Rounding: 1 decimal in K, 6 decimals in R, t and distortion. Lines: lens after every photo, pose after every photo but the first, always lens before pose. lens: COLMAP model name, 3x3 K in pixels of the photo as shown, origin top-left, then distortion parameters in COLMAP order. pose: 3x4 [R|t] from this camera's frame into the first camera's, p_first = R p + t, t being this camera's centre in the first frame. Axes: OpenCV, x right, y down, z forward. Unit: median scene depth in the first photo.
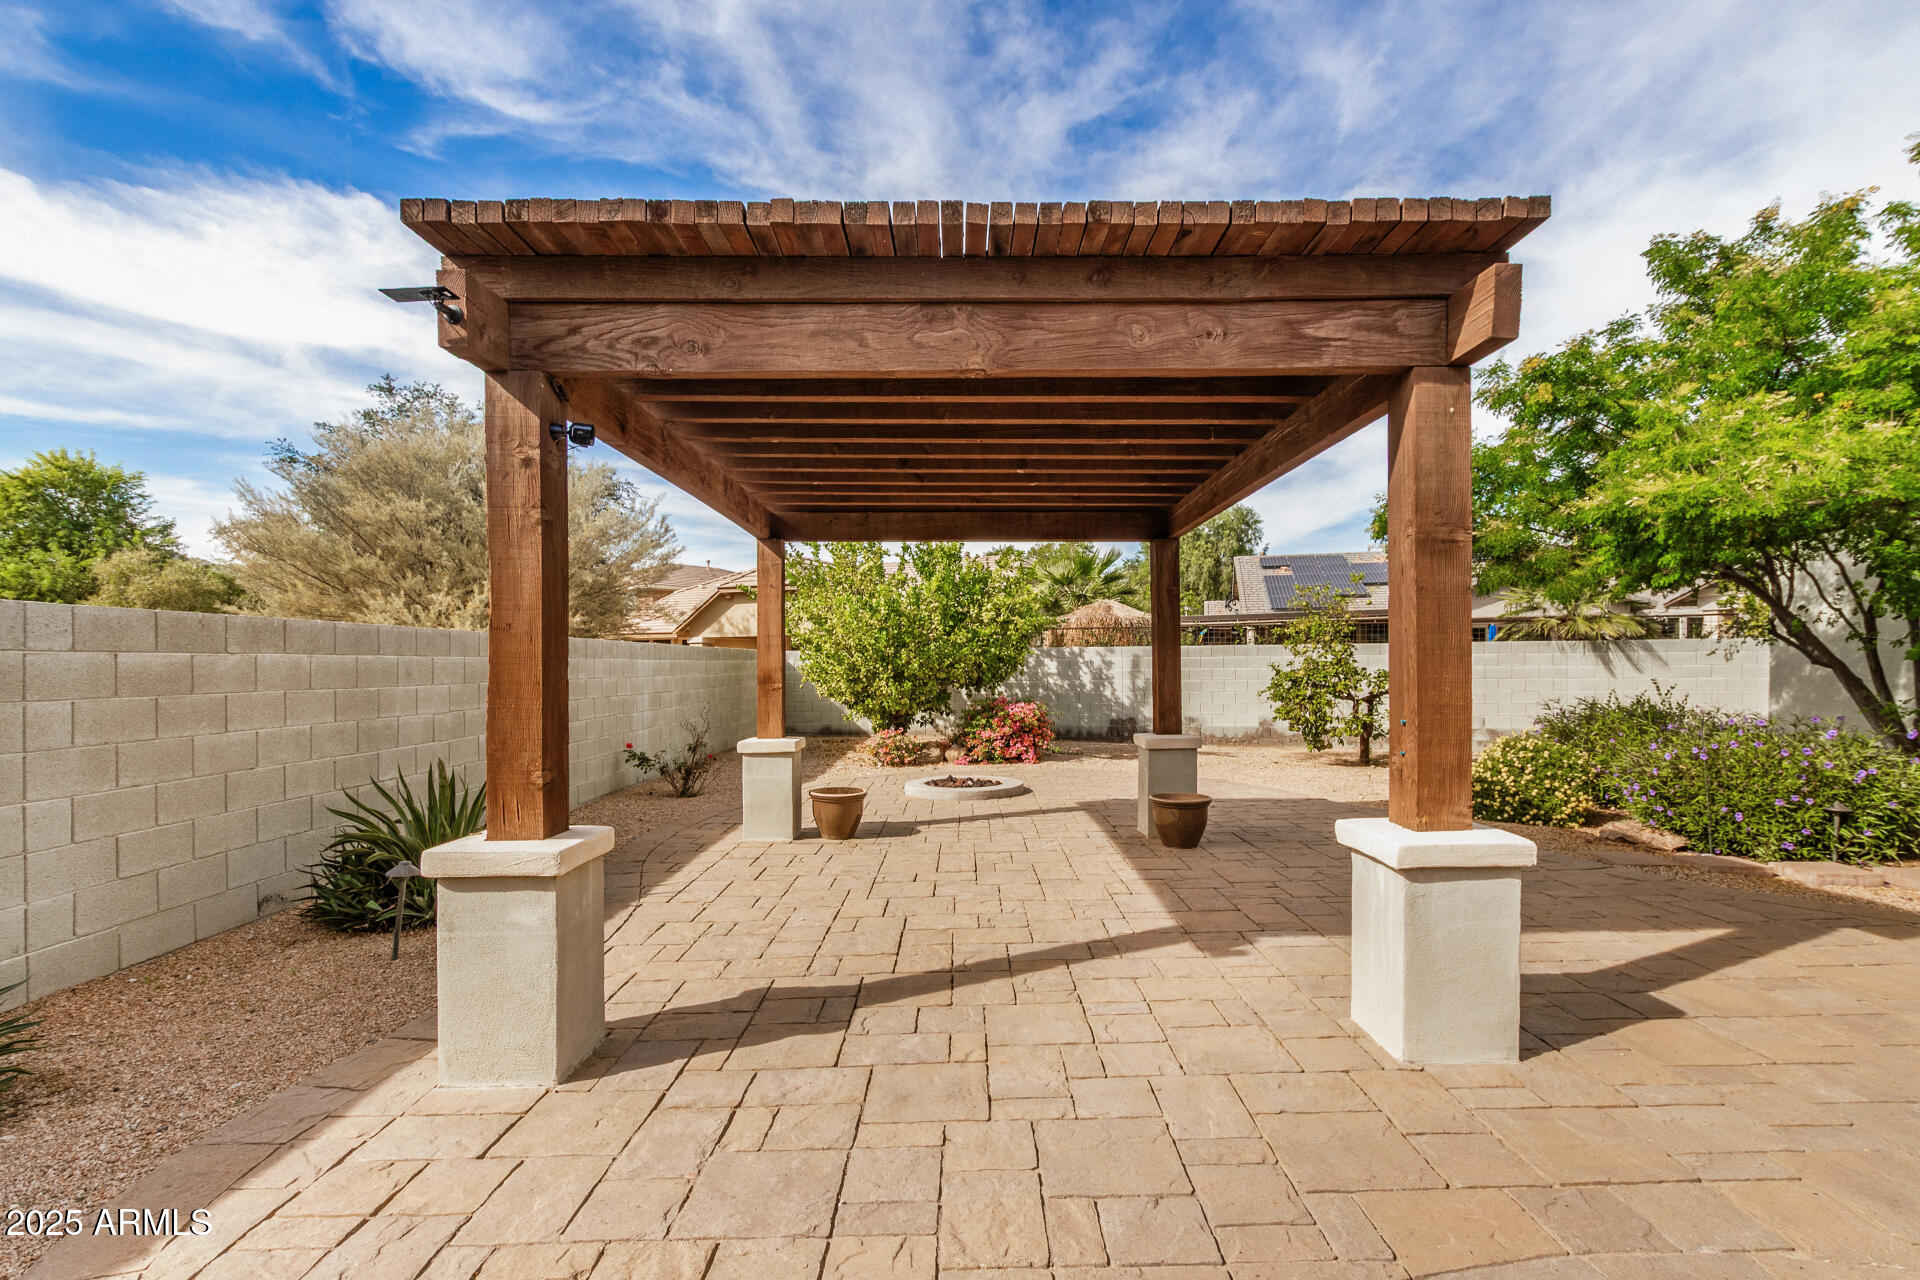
lens RADIAL K [[898.0, 0, 959.1], [0, 898.0, 666.2], [0, 0, 1]] dist [0.001212, -0.000897]
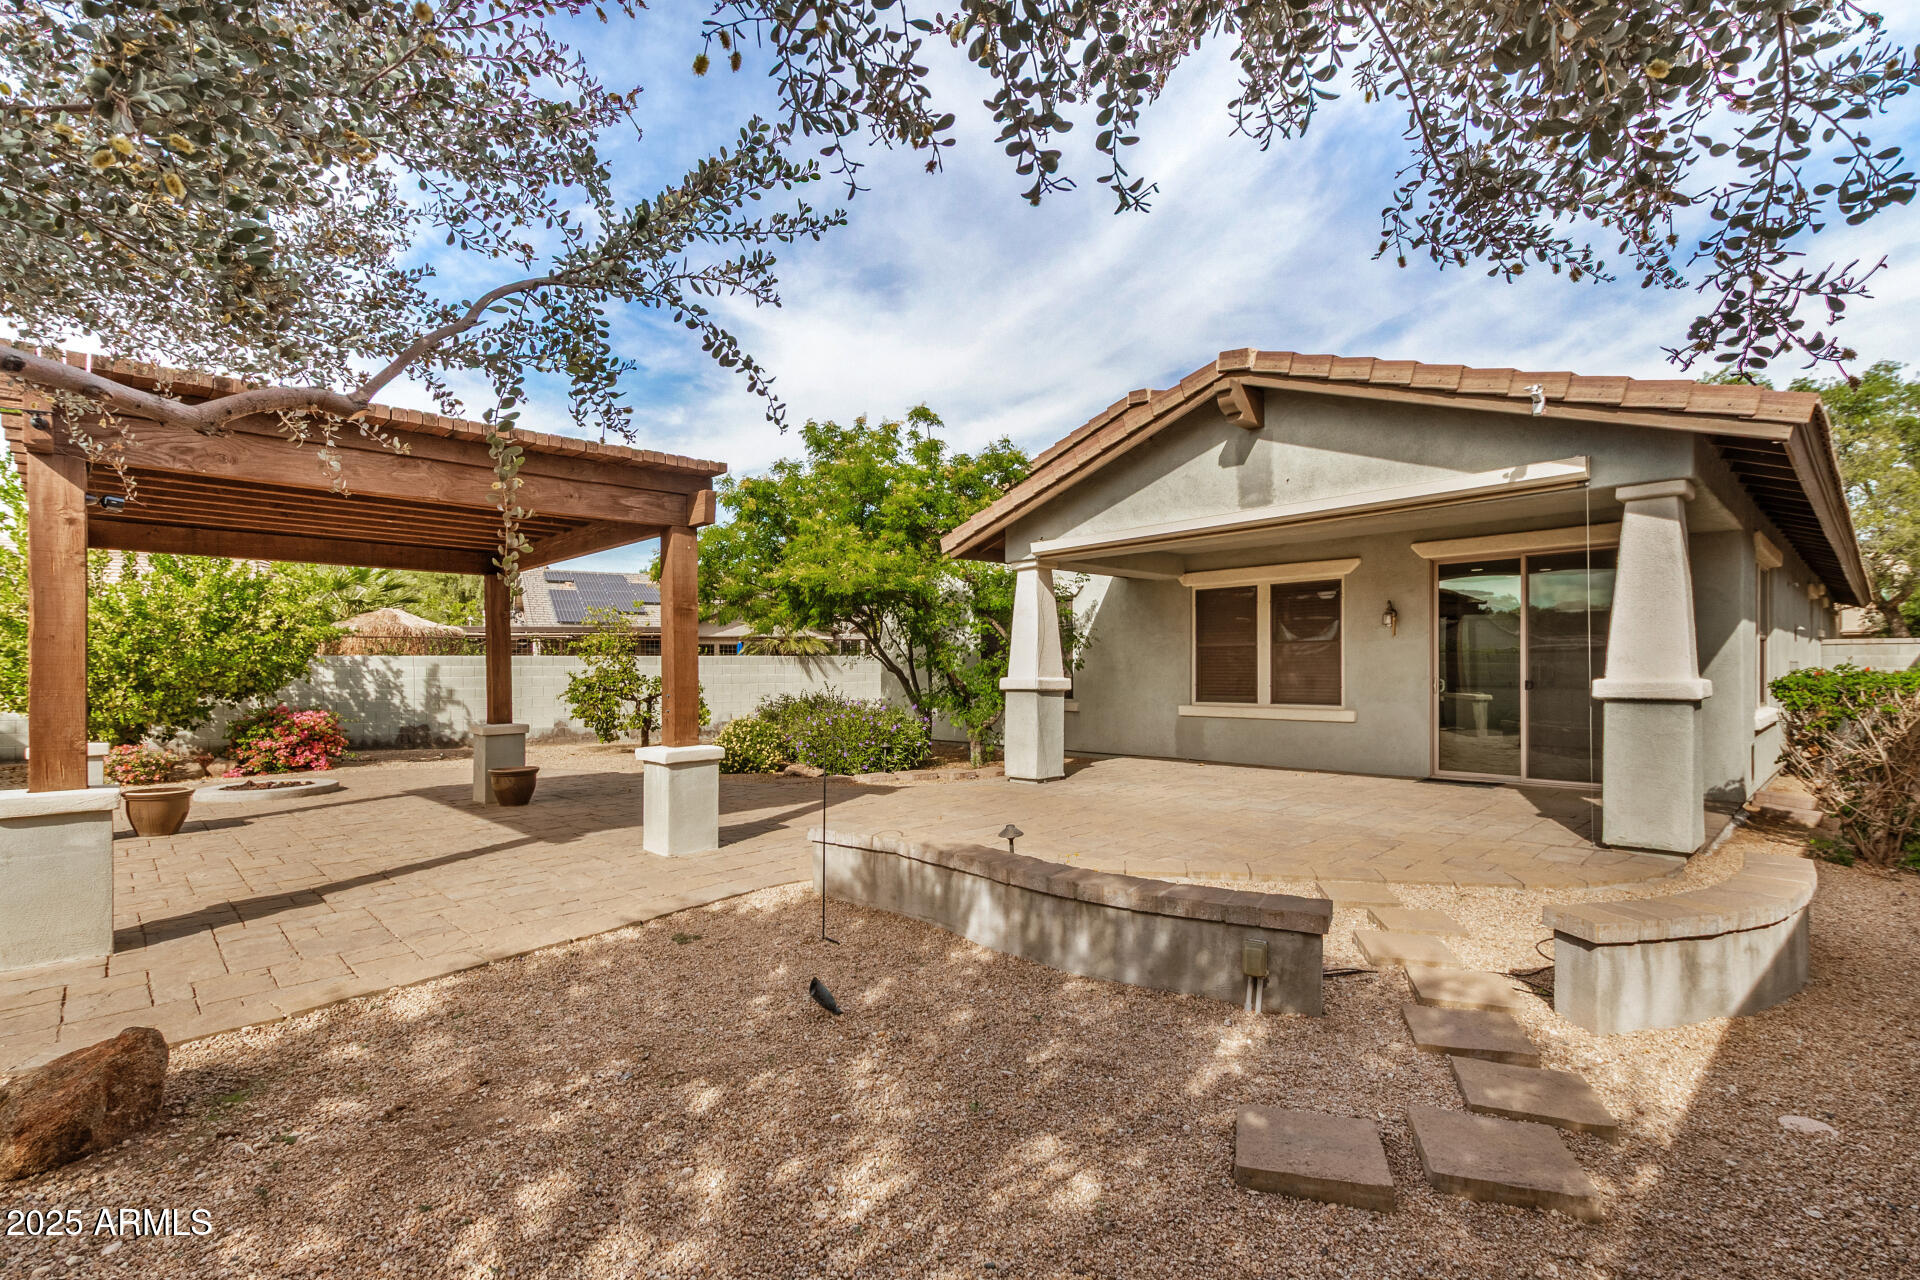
lens RADIAL K [[931.7, 0, 966.2], [0, 931.7, 677.9], [0, 0, 1]] dist [0.038476, -0.000306]
pose [[0.725532, -0.004122, 0.688177, -0.130999], [0.003918, 0.999991, 0.001859, 0.005148], [-0.688178, 0.001348, 0.725541, -0.276889]]
